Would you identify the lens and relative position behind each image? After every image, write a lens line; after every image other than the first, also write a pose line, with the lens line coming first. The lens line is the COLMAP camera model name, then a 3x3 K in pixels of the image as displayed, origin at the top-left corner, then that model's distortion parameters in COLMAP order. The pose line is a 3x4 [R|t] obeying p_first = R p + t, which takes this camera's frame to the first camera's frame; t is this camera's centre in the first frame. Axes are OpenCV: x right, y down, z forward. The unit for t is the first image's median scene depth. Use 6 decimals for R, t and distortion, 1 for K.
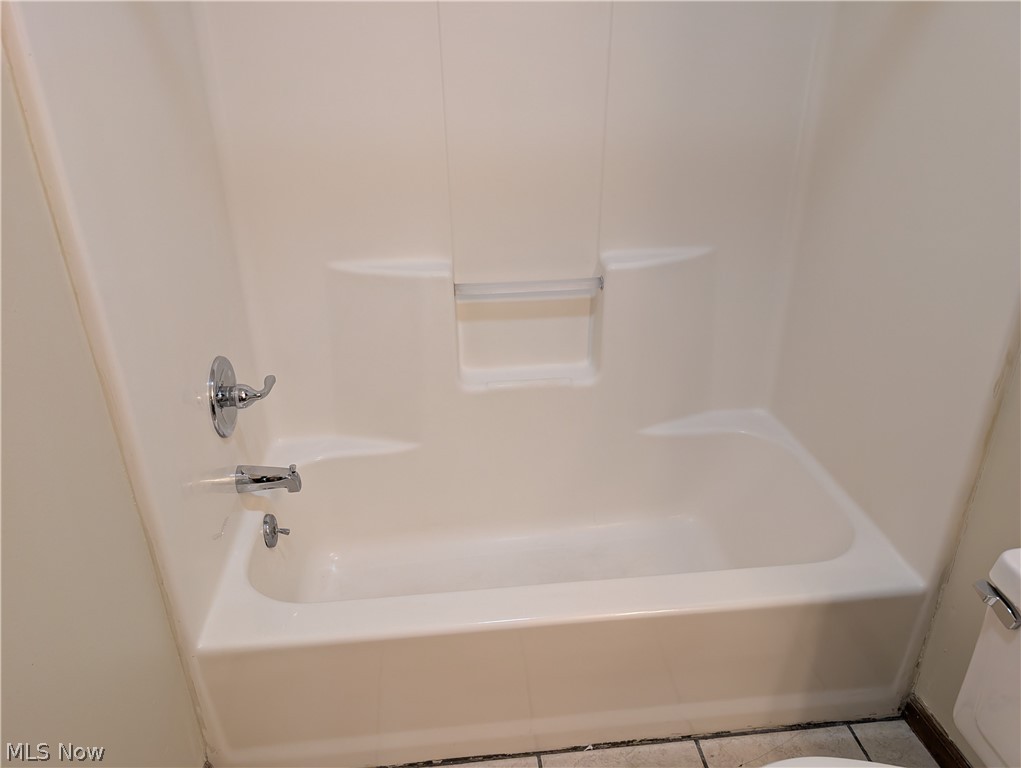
lens RADIAL K [[731.4, 0, 516.2], [0, 731.4, 384.0], [0, 0, 1]] dist [0.041779, -0.071380]
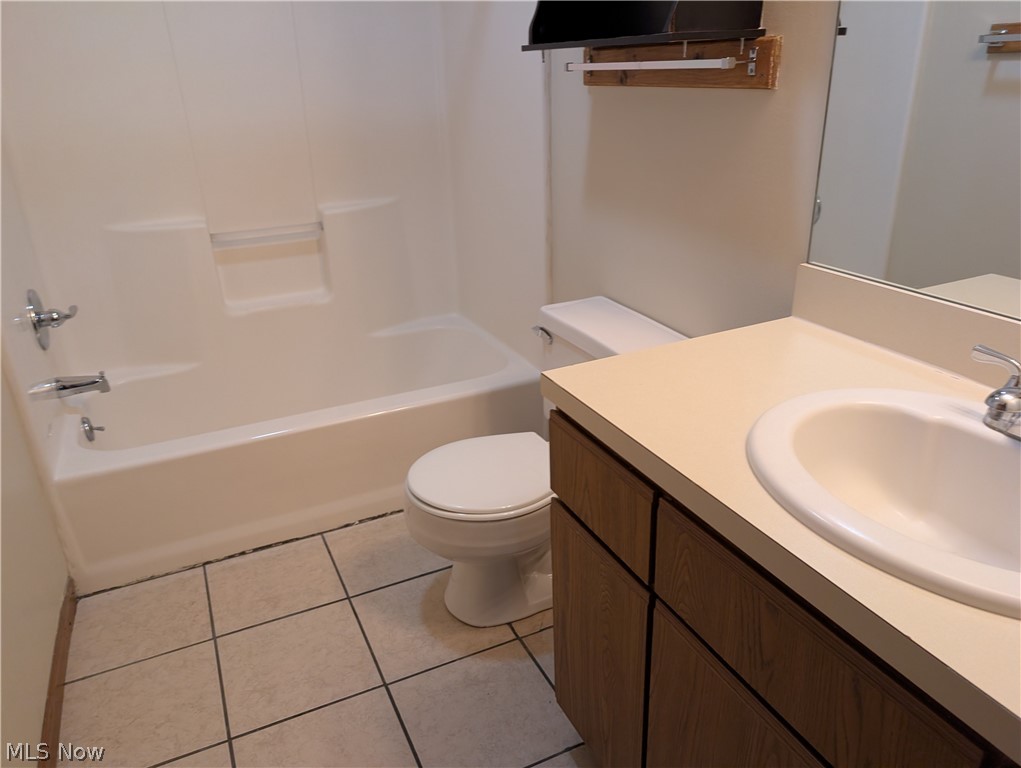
lens RADIAL K [[731.4, 0, 516.2], [0, 731.4, 384.0], [0, 0, 1]] dist [0.041779, -0.071380]
pose [[0.944026, -0.147499, 0.295056, 0.008079], [0.163394, 0.986110, -0.029819, 0.281148], [-0.286560, 0.076360, 0.955014, -0.462774]]
